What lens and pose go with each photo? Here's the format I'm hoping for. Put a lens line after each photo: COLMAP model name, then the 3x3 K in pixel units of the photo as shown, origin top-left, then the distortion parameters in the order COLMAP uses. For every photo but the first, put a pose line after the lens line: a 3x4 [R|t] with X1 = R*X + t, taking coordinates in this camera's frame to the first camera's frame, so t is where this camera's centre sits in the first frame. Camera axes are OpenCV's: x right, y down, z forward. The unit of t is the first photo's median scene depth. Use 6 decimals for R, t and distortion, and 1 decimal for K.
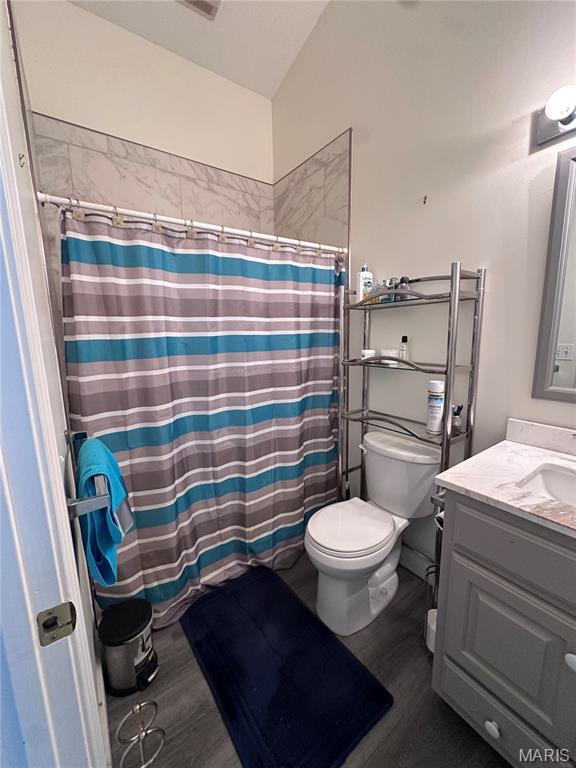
lens RADIAL K [[304.6, 0, 287.7], [0, 304.6, 383.1], [0, 0, 1]] dist [-0.007882, -0.000261]
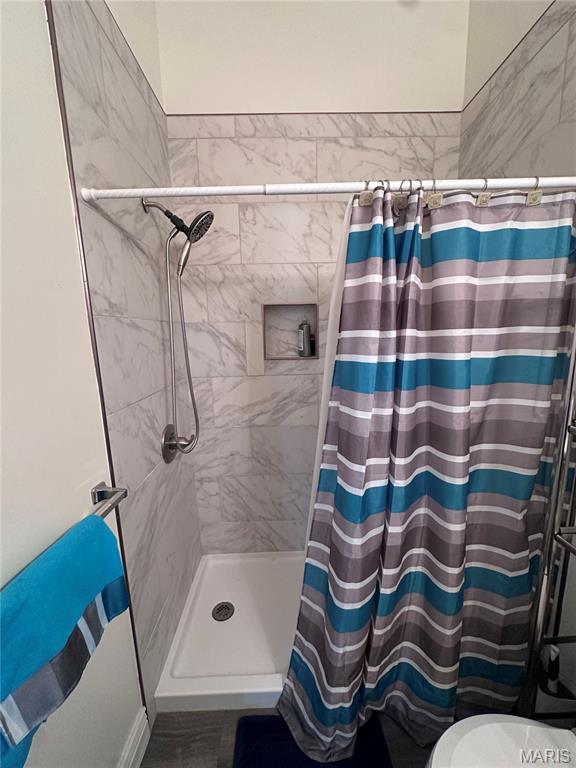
lens RADIAL K [[304.6, 0, 287.6], [0, 304.6, 382.6], [0, 0, 1]] dist [-0.007882, -0.000261]
pose [[0.827820, 0.094093, -0.553047, 0.069084], [-0.081851, 0.995542, 0.046861, -0.112962], [0.554991, 0.006475, 0.831831, 0.359336]]
